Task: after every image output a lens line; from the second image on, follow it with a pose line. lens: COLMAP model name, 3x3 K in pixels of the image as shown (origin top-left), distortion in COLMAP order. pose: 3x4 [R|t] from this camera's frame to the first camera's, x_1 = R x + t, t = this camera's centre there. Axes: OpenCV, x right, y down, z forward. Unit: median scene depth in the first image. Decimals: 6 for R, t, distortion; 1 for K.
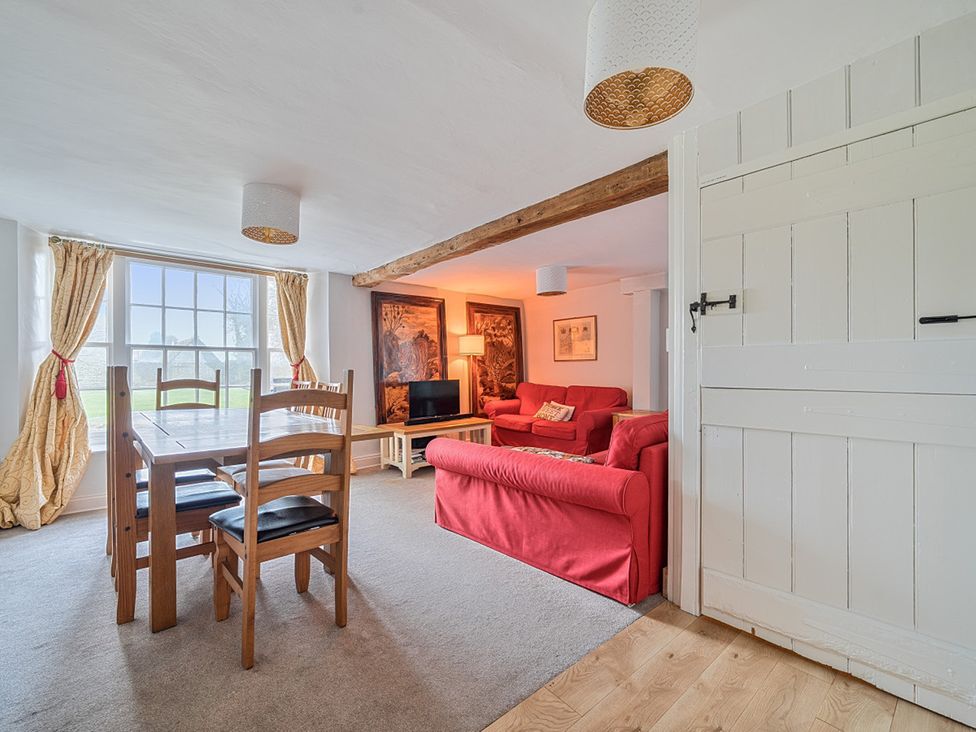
lens RADIAL K [[457.3, 0, 490.5], [0, 457.3, 366.8], [0, 0, 1]] dist [-0.000098, 0.000003]
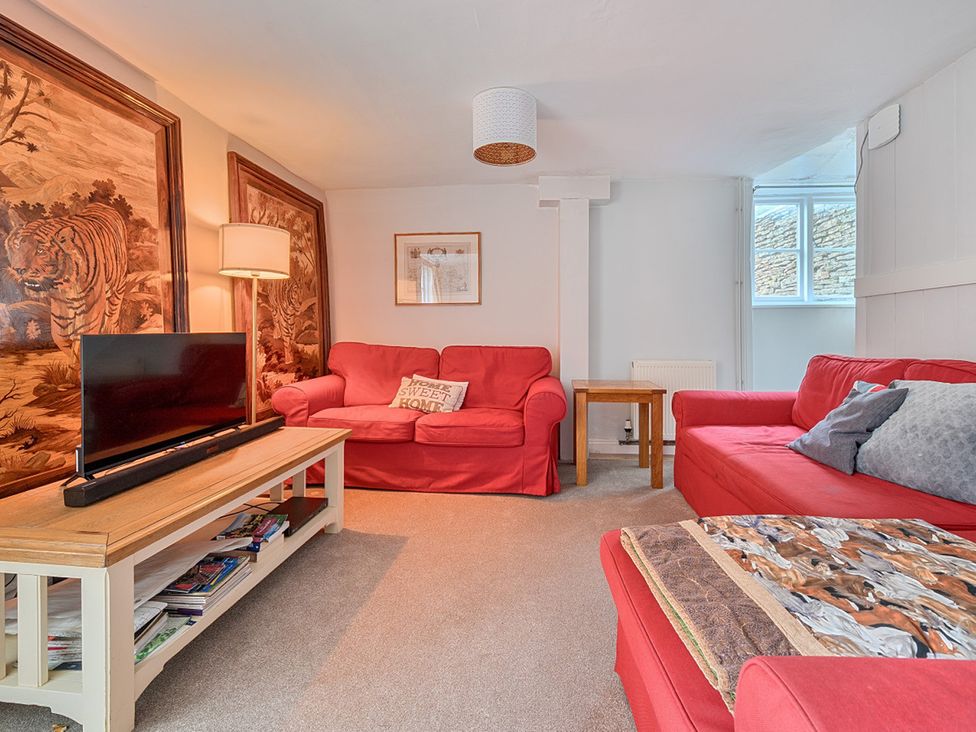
lens RADIAL K [[436.1, 0, 509.9], [0, 436.1, 332.8], [0, 0, 1]] dist [-0.001381, -0.000891]
pose [[0.716870, 0.006396, 0.697177, -0.155017], [-0.003512, 0.999978, -0.005562, 0.027997], [-0.697198, 0.001539, 0.716877, 0.562038]]
